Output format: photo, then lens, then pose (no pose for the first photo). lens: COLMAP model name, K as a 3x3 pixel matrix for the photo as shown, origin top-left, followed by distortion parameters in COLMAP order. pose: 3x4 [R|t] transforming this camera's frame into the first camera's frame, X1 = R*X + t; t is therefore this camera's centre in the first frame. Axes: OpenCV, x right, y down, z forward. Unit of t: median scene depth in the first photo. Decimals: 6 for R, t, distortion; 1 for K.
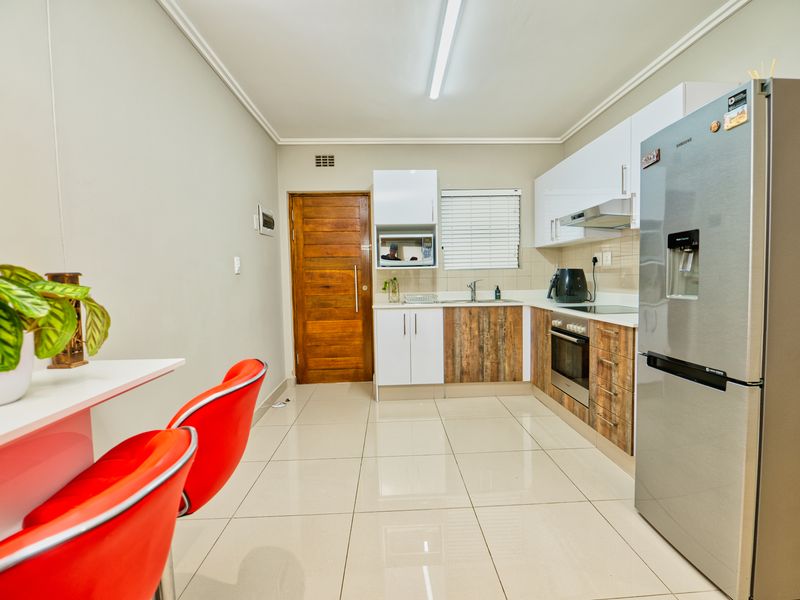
lens RADIAL K [[388.8, 0, 410.1], [0, 388.8, 298.7], [0, 0, 1]] dist [-0.022326, -0.000407]
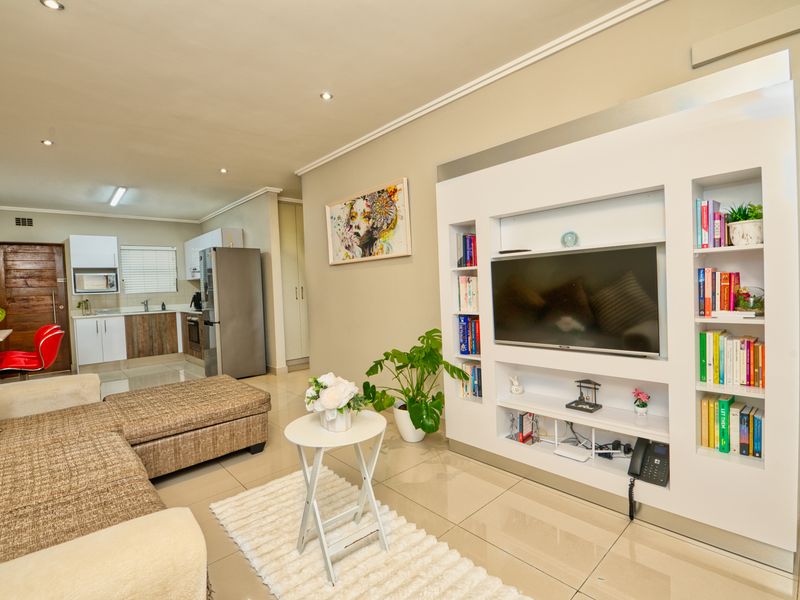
lens RADIAL K [[388.8, 0, 410.1], [0, 388.8, 298.7], [0, 0, 1]] dist [-0.022326, -0.000407]
pose [[0.761608, -0.033108, 0.647192, -0.049687], [0.063301, 0.997719, -0.023452, 0.066949], [-0.644939, 0.058829, 0.761966, -1.110780]]
